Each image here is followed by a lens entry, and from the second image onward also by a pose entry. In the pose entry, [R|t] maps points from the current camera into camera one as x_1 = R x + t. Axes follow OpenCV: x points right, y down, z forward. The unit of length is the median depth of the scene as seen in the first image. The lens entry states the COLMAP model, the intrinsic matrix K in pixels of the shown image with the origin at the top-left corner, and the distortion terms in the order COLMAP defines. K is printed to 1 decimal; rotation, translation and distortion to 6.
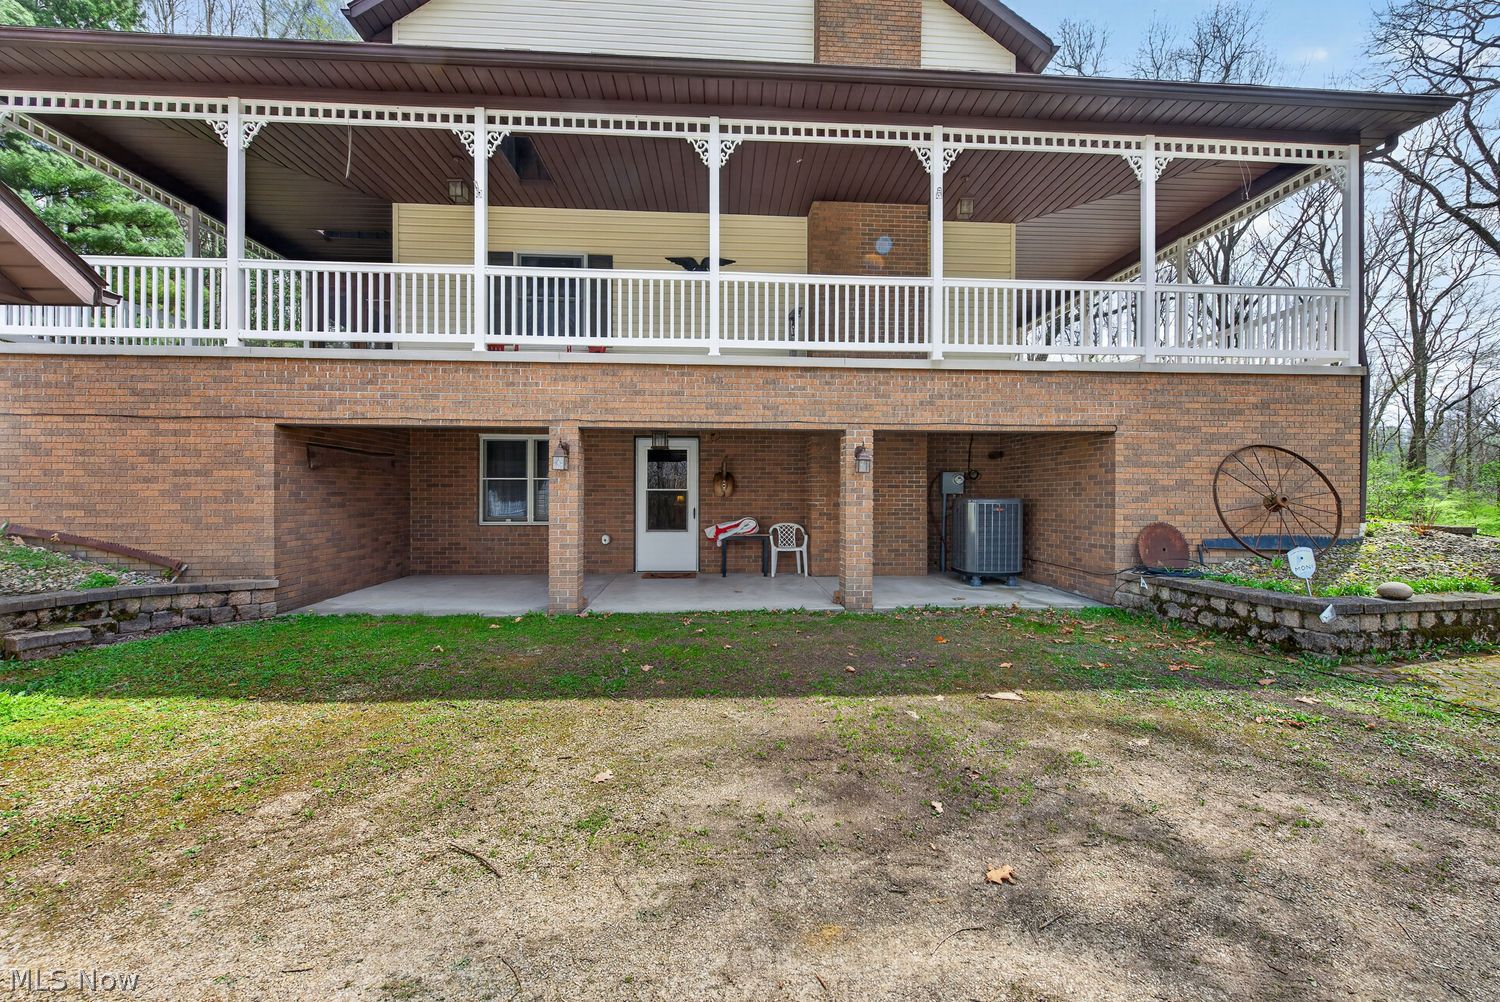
lens RADIAL K [[585.8, 0, 750.0], [0, 585.8, 501.0], [0, 0, 1]] dist [-0.007259, 0.000091]
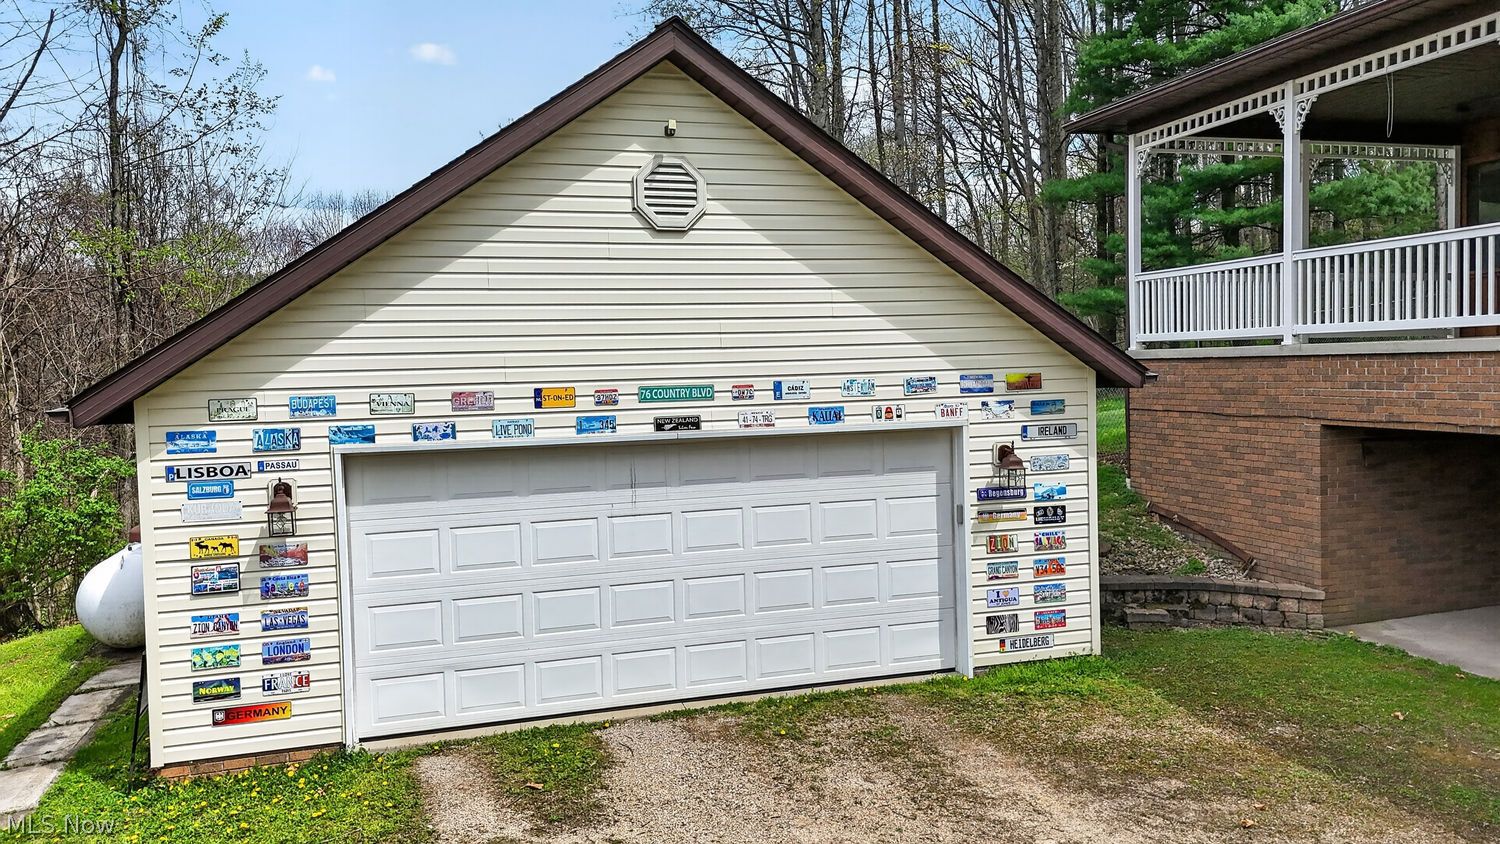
lens RADIAL K [[1101.6, 0, 750.0], [0, 1101.6, 422.0], [0, 0, 1]] dist [0.011599, 0.005724]
pose [[0.216754, 0.039610, -0.975422, 0.711724], [0.019327, 0.998807, 0.044854, -0.235021], [0.976035, -0.028574, 0.215730, -0.270938]]
